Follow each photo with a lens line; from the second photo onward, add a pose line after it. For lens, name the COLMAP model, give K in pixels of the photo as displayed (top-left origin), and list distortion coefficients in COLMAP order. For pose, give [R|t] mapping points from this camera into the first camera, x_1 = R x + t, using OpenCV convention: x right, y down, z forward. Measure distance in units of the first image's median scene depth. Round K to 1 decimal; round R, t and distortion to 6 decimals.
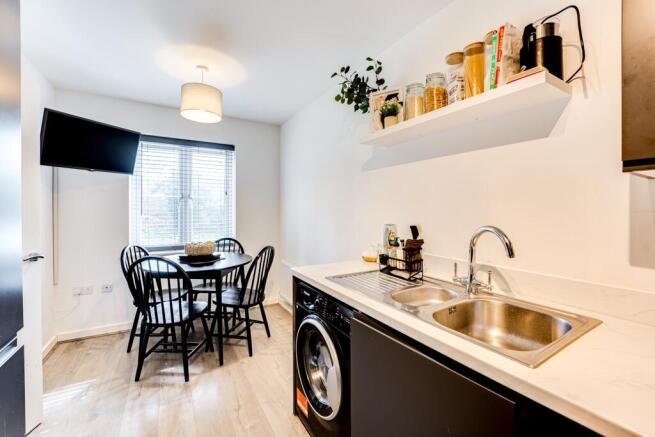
lens RADIAL K [[263.3, 0, 326.5], [0, 263.3, 221.3], [0, 0, 1]] dist [-0.017150, 0.000310]
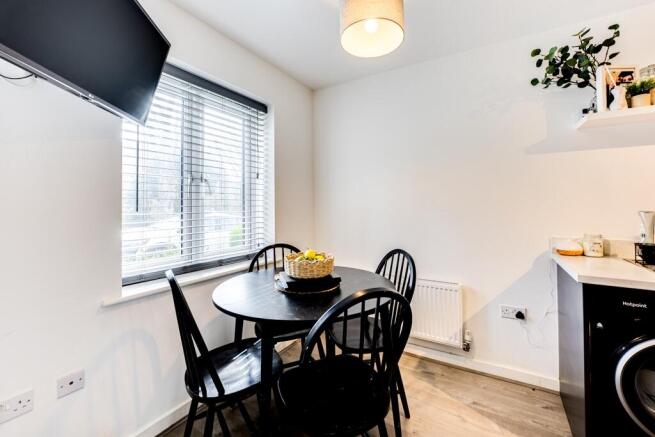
lens RADIAL K [[276.1, 0, 330.2], [0, 276.1, 205.8], [0, 0, 1]] dist [0.001601, 0.000219]
pose [[0.881675, -0.007855, 0.471792, -0.736969], [0.027897, 0.998980, -0.035500, -0.003397], [-0.471032, 0.044461, 0.880995, 0.422475]]
